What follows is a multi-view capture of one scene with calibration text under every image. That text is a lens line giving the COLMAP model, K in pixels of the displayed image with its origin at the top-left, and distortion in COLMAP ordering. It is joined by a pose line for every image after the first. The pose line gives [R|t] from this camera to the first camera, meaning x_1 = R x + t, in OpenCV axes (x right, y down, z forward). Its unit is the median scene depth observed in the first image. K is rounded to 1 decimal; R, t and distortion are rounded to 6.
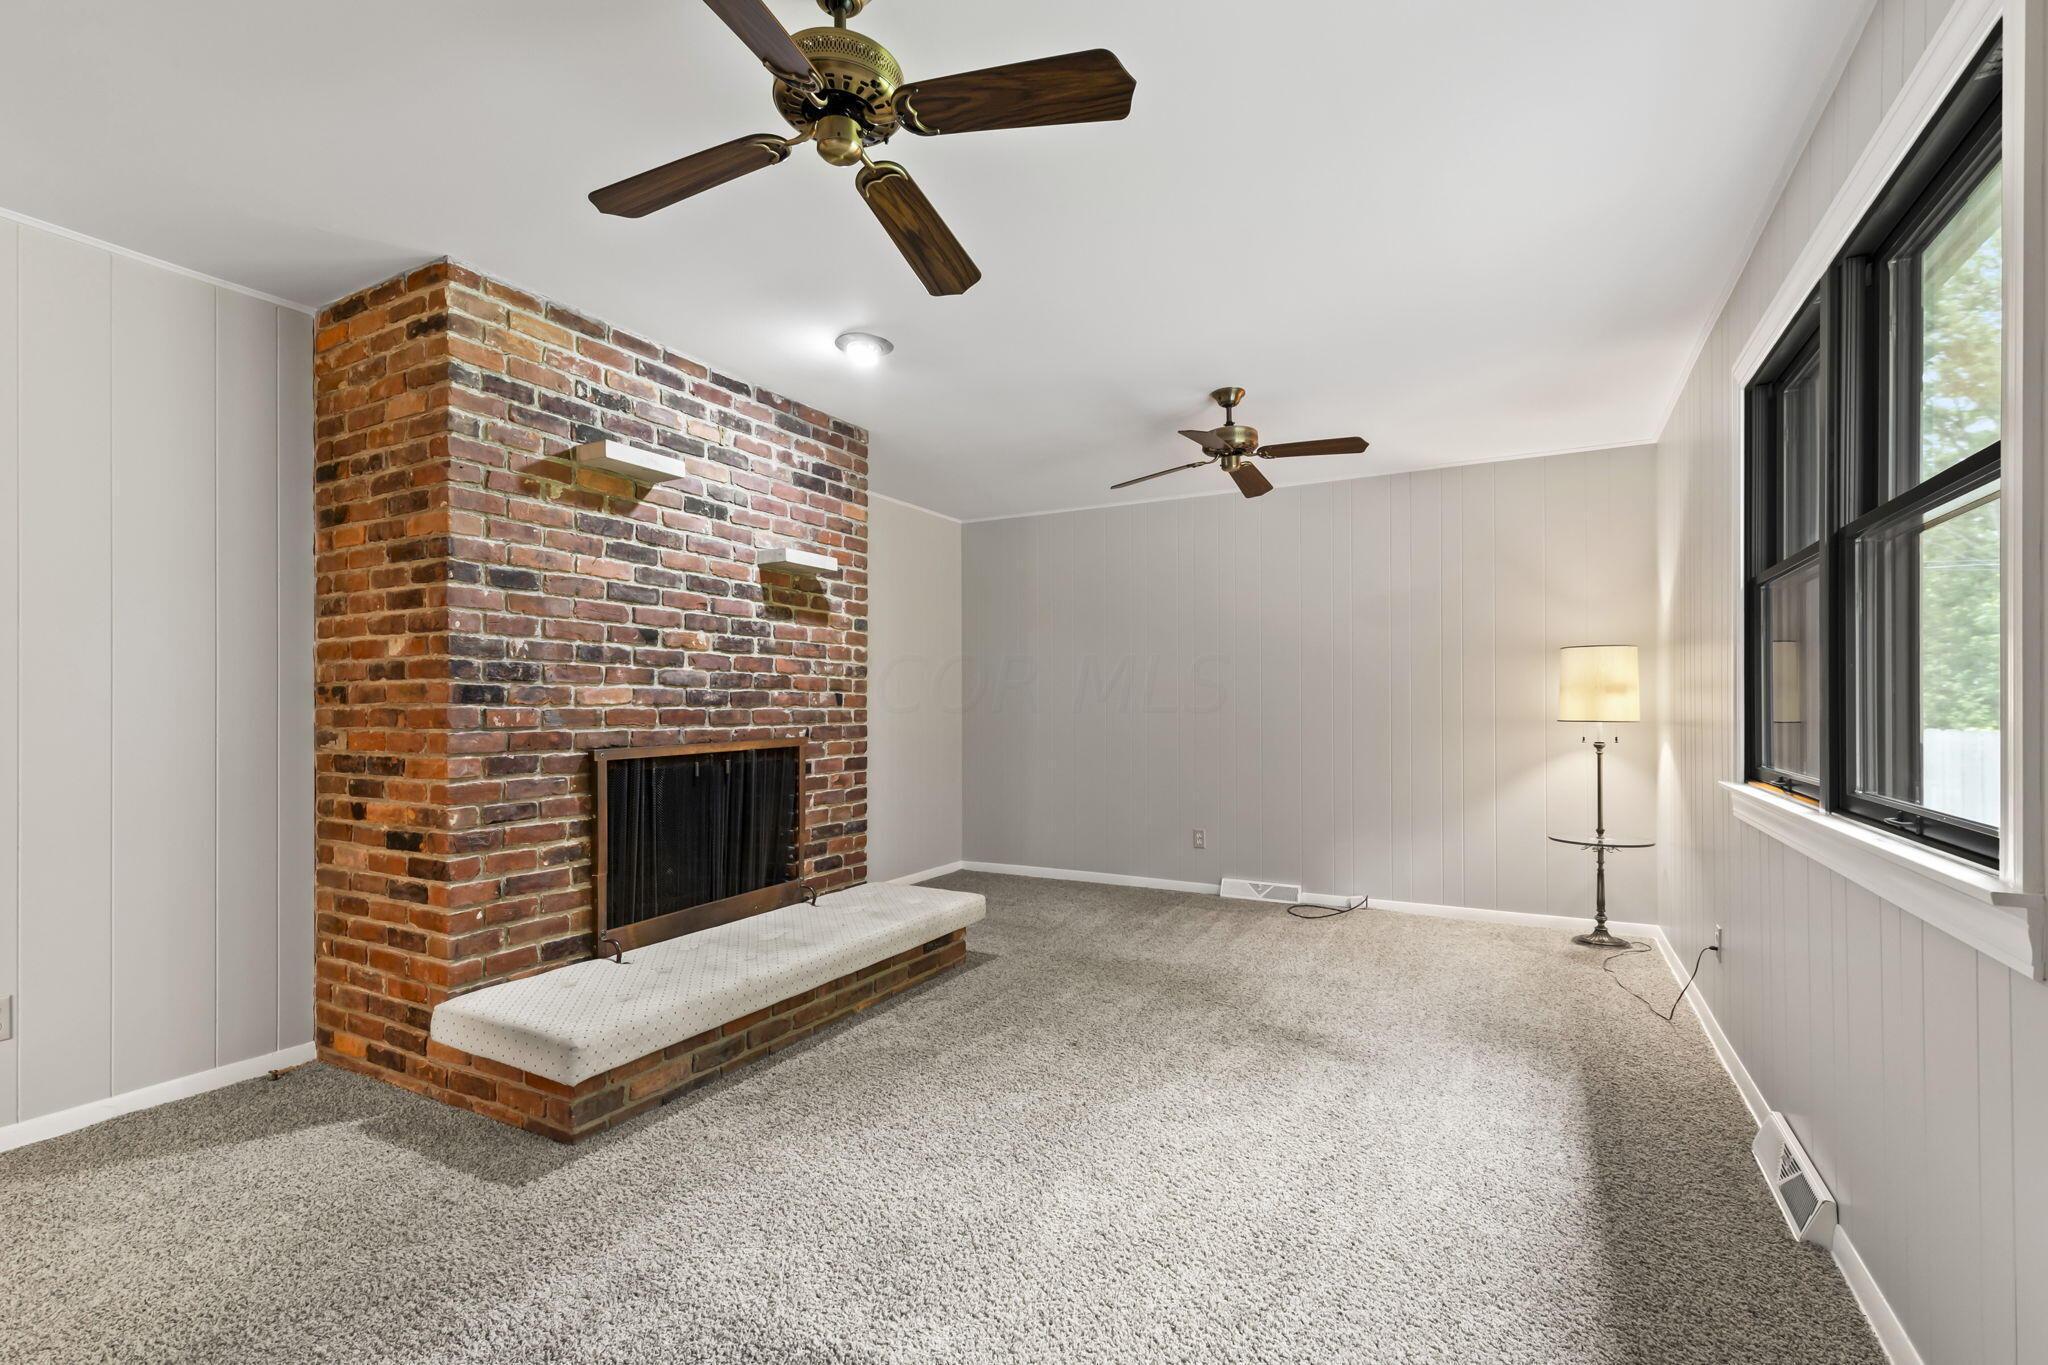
lens RADIAL K [[919.7, 0, 1041.2], [0, 919.7, 689.0], [0, 0, 1]] dist [-0.000505, -0.000332]
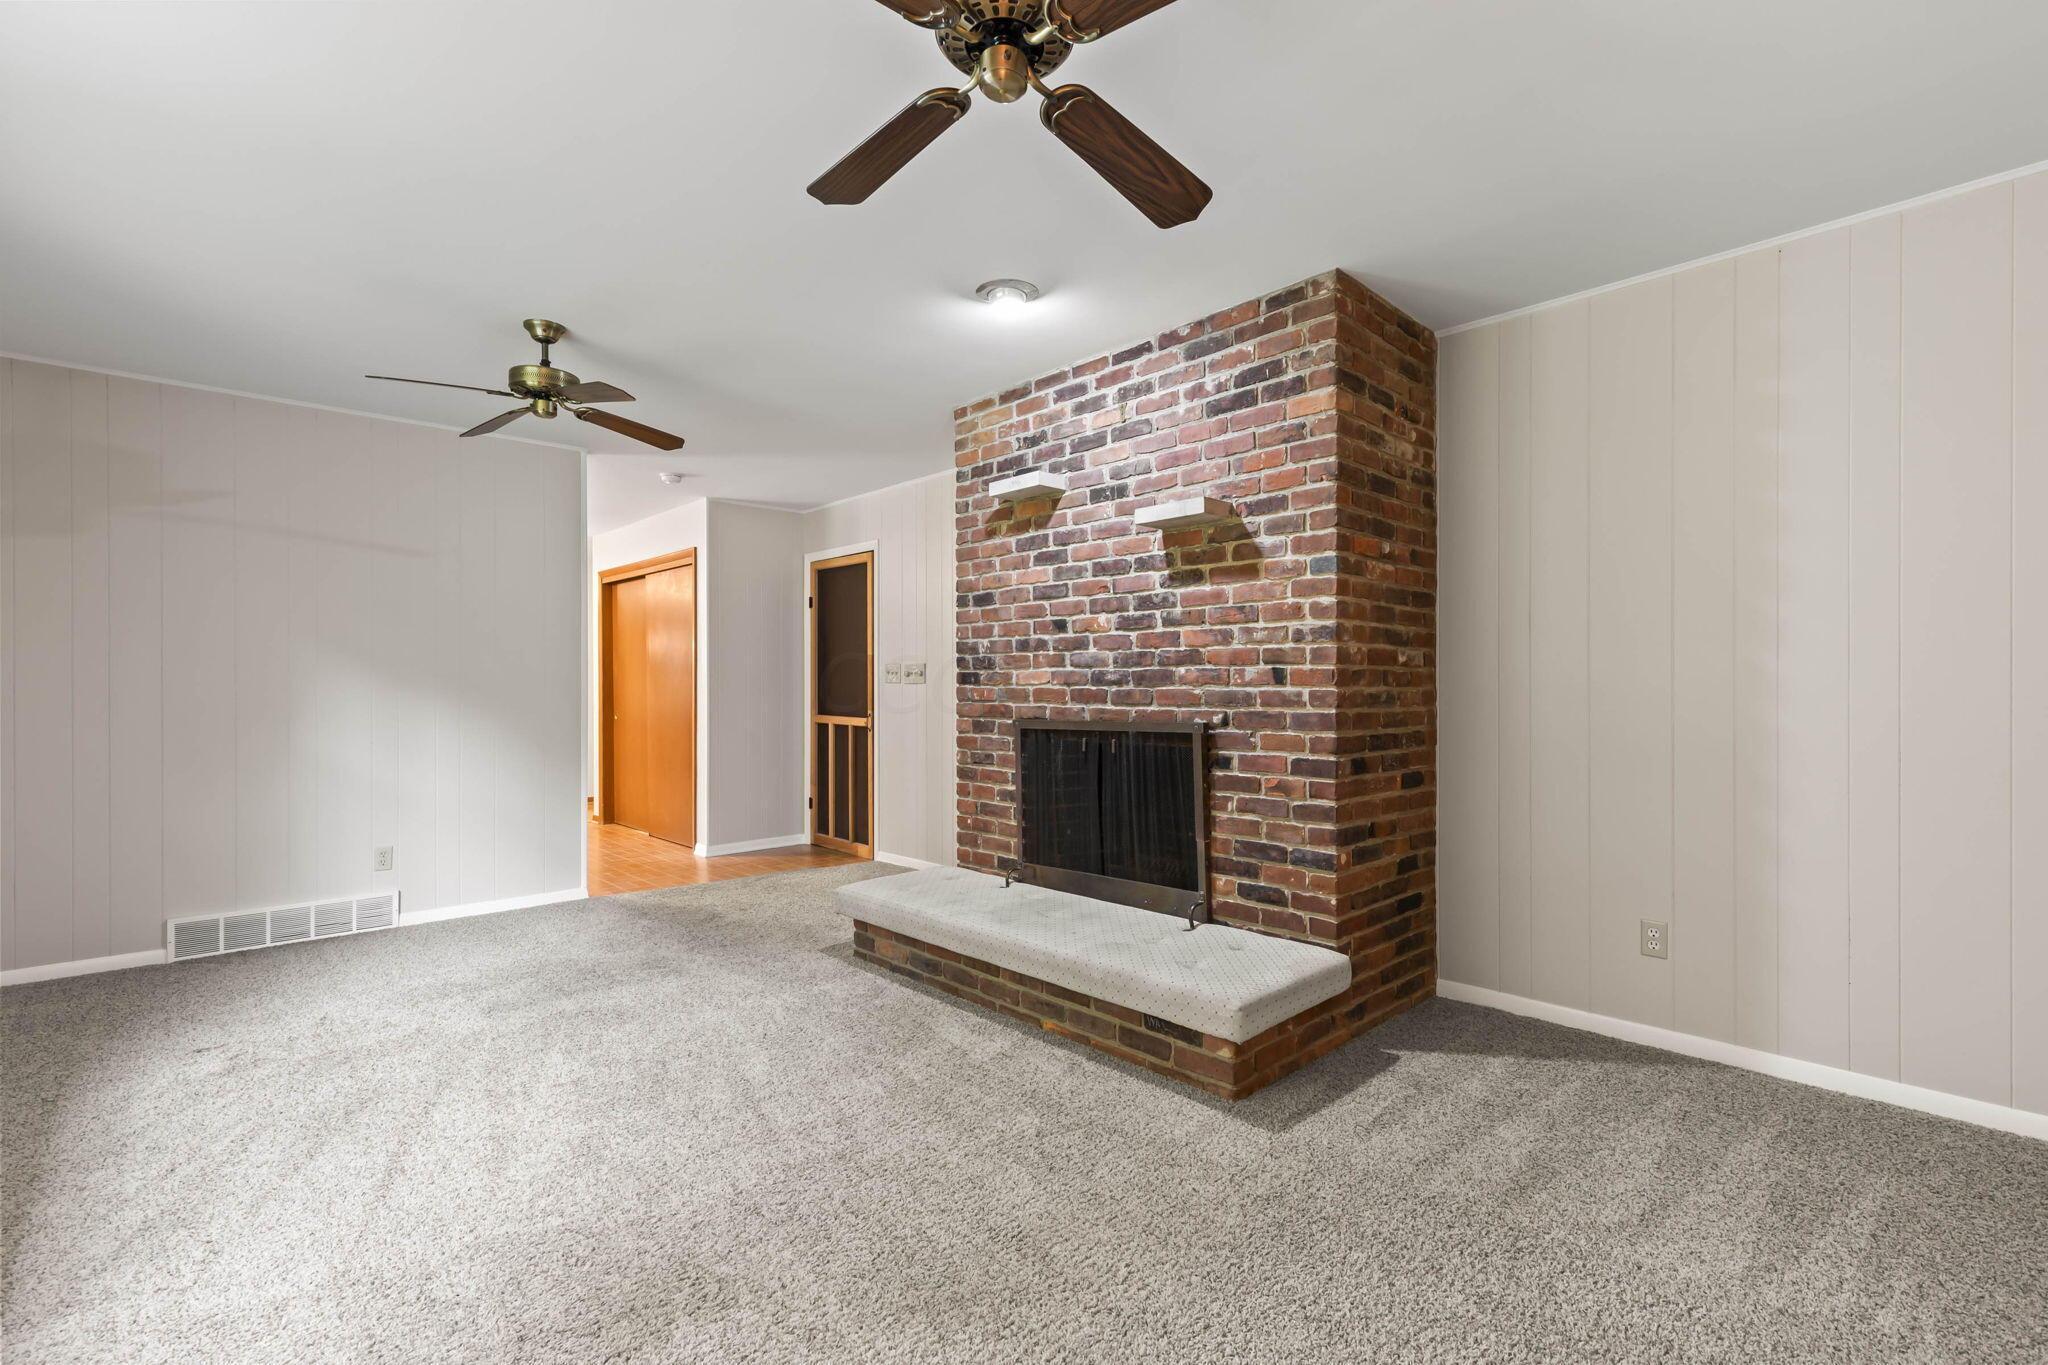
lens RADIAL K [[919.7, 0, 1041.2], [0, 919.7, 689.0], [0, 0, 1]] dist [-0.000505, -0.000332]
pose [[-0.319371, -0.000657, -0.947630, 0.620705], [0.016746, 0.999840, -0.006337, 0.027208], [0.947482, -0.017893, -0.319309, 1.231681]]
